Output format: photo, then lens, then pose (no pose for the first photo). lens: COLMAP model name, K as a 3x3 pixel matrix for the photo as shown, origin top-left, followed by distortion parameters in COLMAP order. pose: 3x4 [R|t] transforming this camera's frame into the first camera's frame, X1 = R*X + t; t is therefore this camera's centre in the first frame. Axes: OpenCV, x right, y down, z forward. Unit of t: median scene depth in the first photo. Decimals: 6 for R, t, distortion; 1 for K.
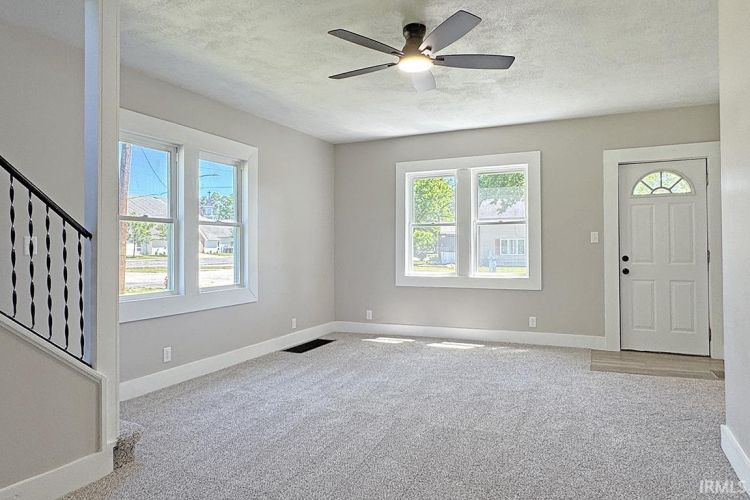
lens RADIAL K [[475.3, 0, 376.3], [0, 475.3, 253.2], [0, 0, 1]] dist [-0.004549, 0.007144]
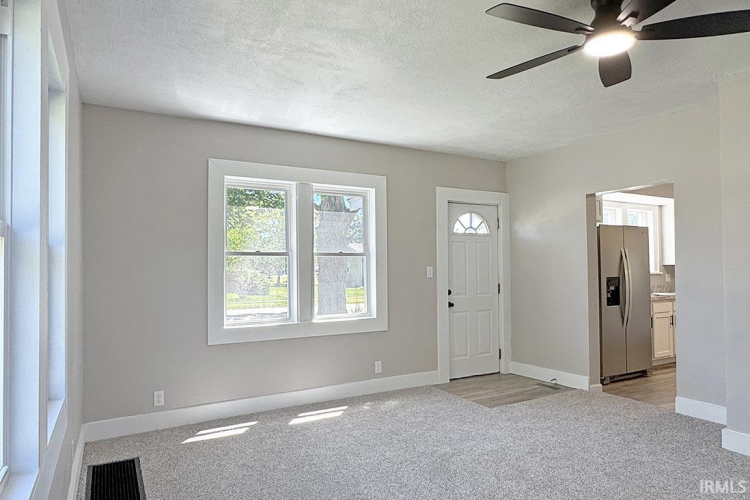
lens RADIAL K [[475.3, 0, 395.3], [0, 475.3, 265.2], [0, 0, 1]] dist [-0.004549, 0.007144]
pose [[0.591890, 0.004834, 0.806004, -0.393698], [0.006748, 0.999917, -0.010952, -0.038026], [-0.805990, 0.011921, 0.591809, 0.474961]]
